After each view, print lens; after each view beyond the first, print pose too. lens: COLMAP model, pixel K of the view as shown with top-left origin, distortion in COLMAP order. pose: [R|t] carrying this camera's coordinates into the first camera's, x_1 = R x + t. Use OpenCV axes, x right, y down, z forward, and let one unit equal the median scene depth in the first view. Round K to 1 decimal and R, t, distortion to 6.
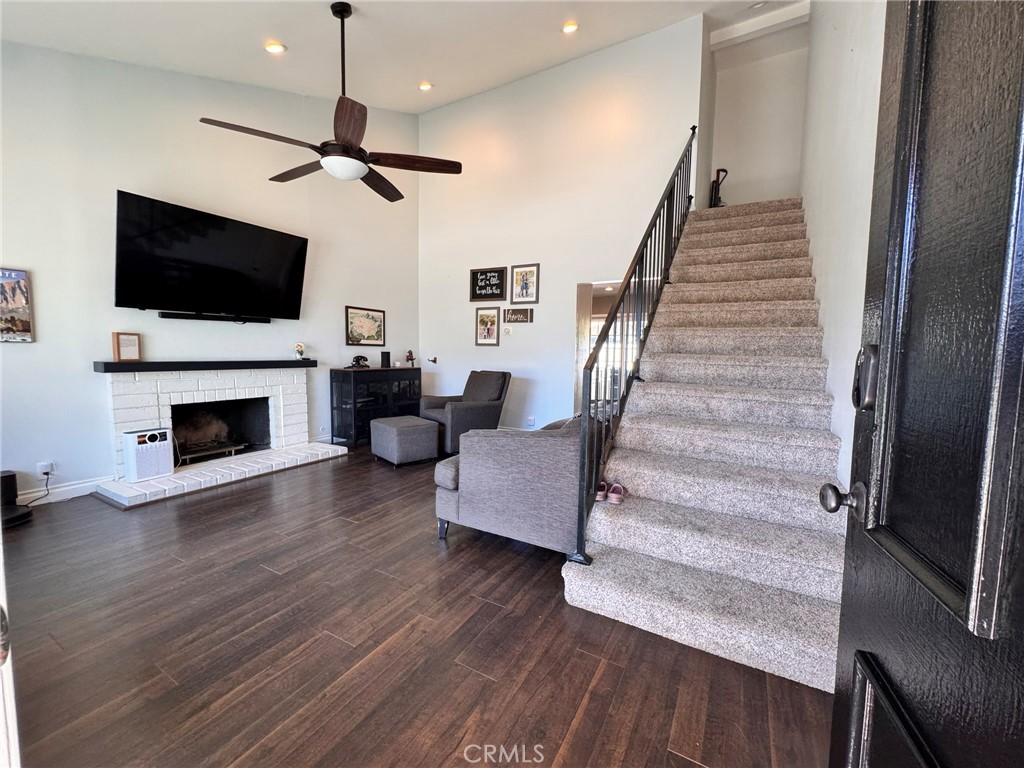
lens RADIAL K [[408.8, 0, 502.4], [0, 408.8, 384.3], [0, 0, 1]] dist [0.015401, 0.000340]
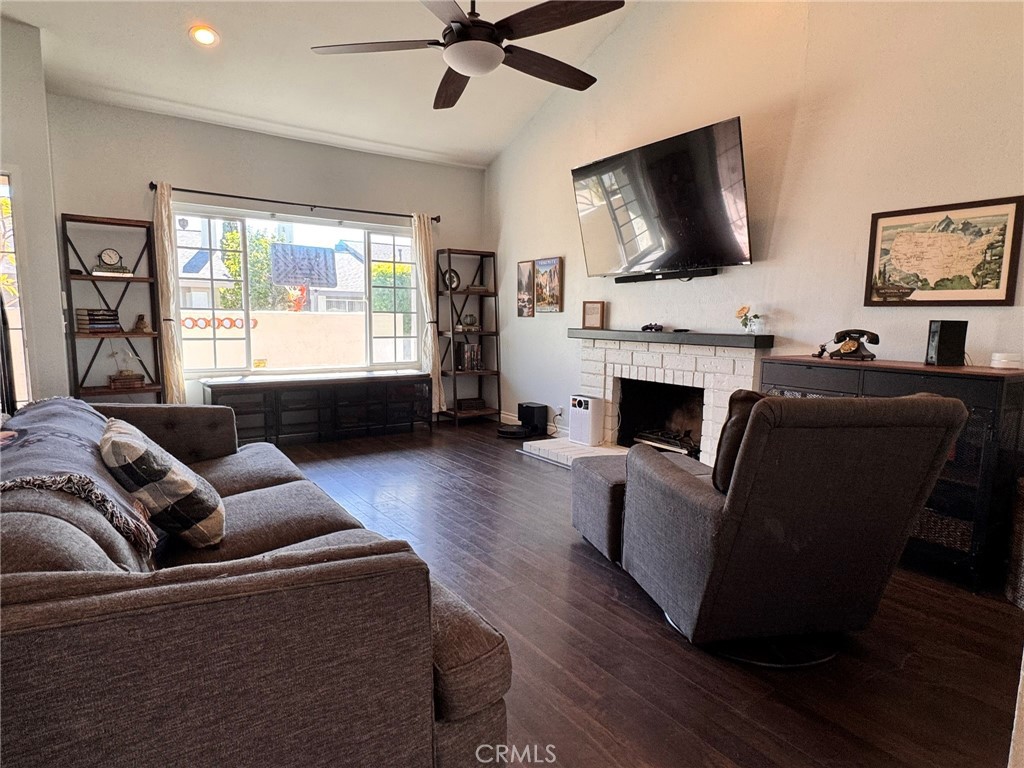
lens RADIAL K [[590.2, 0, 508.9], [0, 590.2, 392.2], [0, 0, 1]] dist [-0.001440, 0.000637]
pose [[-0.409573, 0.093486, -0.907475, 0.420534], [-0.094691, 0.985006, 0.144210, -0.070655], [0.907350, 0.144994, -0.394579, 1.092046]]
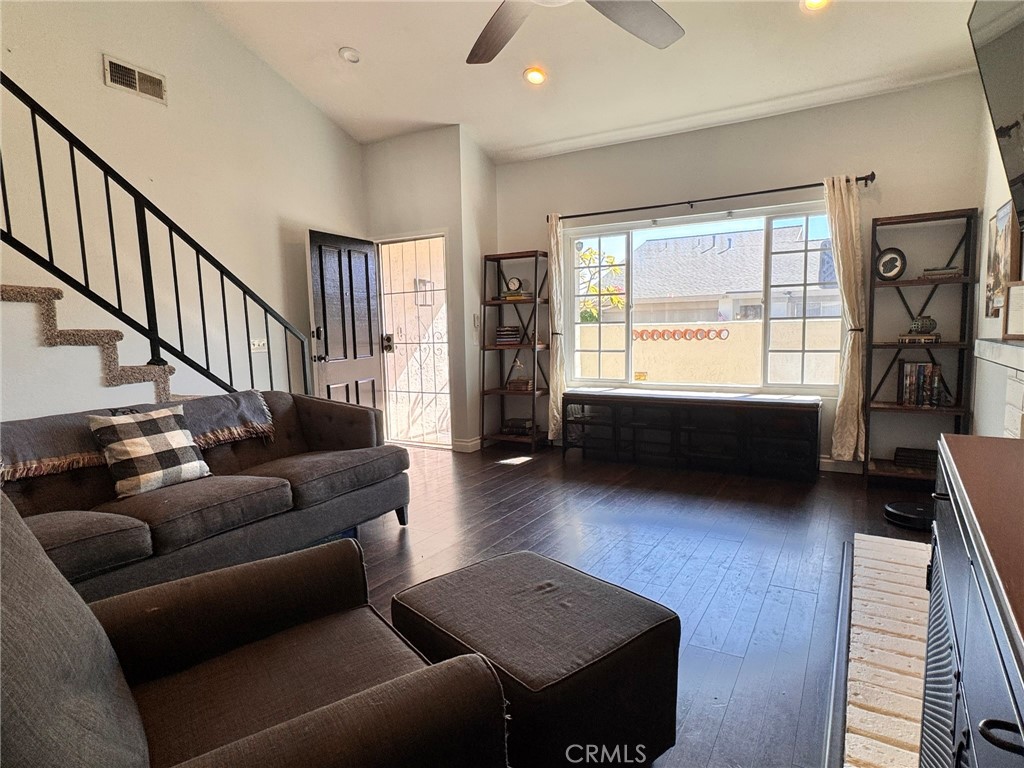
lens RADIAL K [[590.2, 0, 508.9], [0, 590.2, 392.2], [0, 0, 1]] dist [-0.001440, 0.000637]
pose [[-0.999986, 0.004589, -0.002708, -0.220884], [0.003999, 0.982210, 0.187745, -0.098345], [0.003522, 0.187731, -0.982214, 1.312585]]
